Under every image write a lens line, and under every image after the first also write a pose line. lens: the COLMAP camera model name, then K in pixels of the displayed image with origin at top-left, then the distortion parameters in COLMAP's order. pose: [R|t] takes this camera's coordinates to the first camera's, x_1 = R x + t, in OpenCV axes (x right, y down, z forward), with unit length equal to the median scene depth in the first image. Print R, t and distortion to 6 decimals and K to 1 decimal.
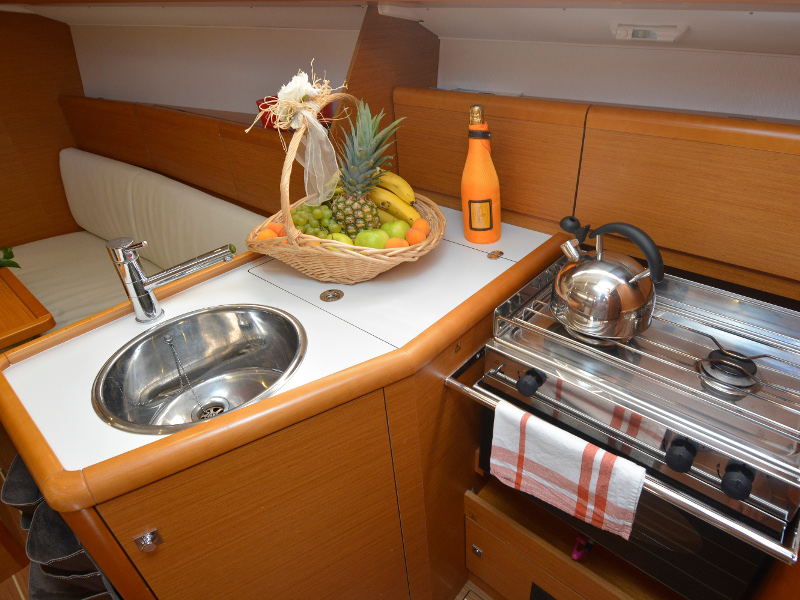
lens RADIAL K [[462.3, 0, 400.0], [0, 462.3, 300.0], [0, 0, 1]] dist [-0.038580, -0.000262]
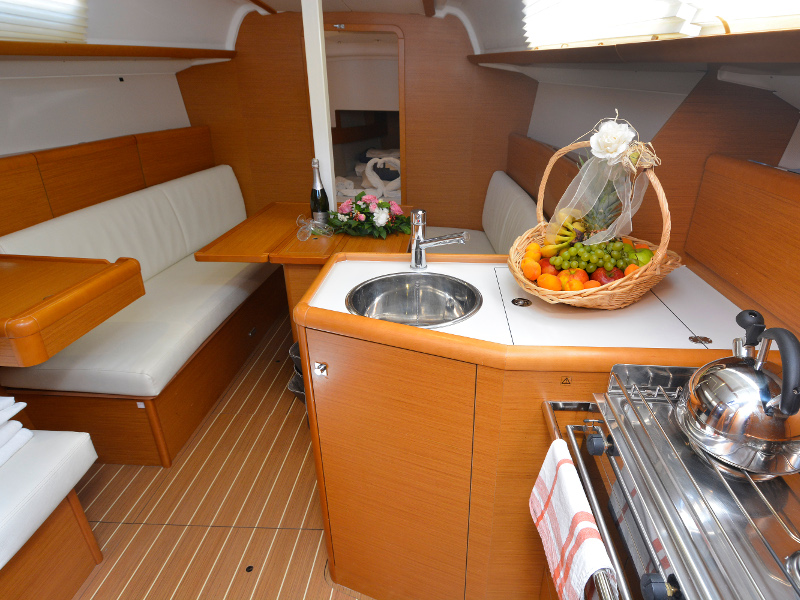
lens RADIAL K [[418.8, 0, 400.0], [0, 418.8, 300.0], [0, 0, 1]] dist [-0.000320, -0.000468]
pose [[0.602739, 0.393100, -0.694390, 0.473309], [-0.450633, 0.885864, 0.110340, 0.004852], [0.658510, 0.246409, 0.711089, 0.024640]]
